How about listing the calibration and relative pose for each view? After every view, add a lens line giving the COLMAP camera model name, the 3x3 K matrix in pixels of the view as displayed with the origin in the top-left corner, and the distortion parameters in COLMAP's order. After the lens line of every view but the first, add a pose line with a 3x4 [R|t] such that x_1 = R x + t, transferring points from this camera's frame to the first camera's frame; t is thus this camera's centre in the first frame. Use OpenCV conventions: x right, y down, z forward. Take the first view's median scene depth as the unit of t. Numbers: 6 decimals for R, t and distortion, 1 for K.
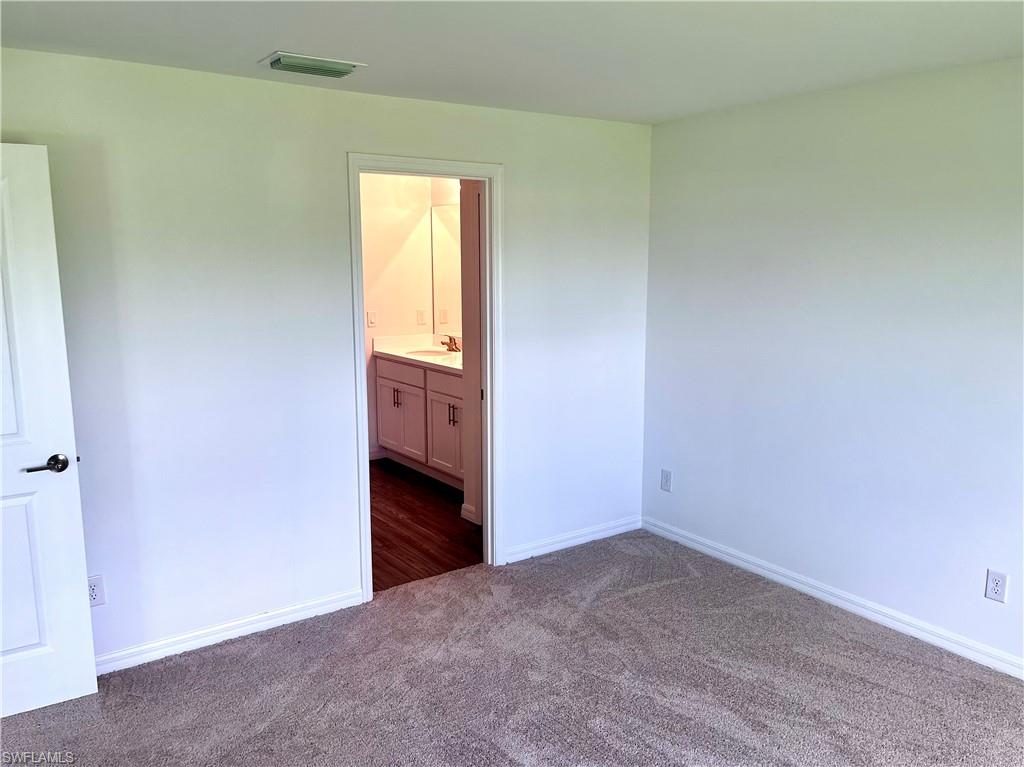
lens RADIAL K [[776.5, 0, 512.6], [0, 776.5, 383.6], [0, 0, 1]] dist [0.035940, -0.035359]
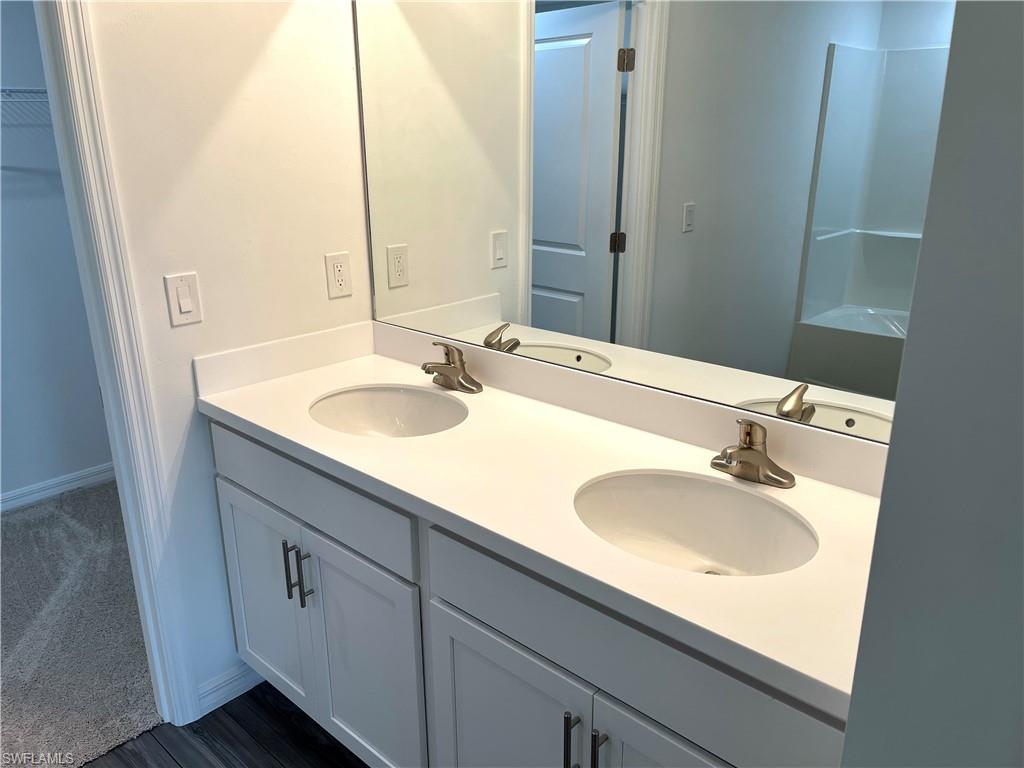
lens RADIAL K [[776.5, 0, 509.3], [0, 776.5, 383.9], [0, 0, 1]] dist [0.035940, -0.035359]
pose [[0.978844, -0.065248, 0.193925, -0.118517], [0.032921, 0.985665, 0.165468, -0.097323], [-0.201941, -0.155584, 0.966961, 0.681359]]
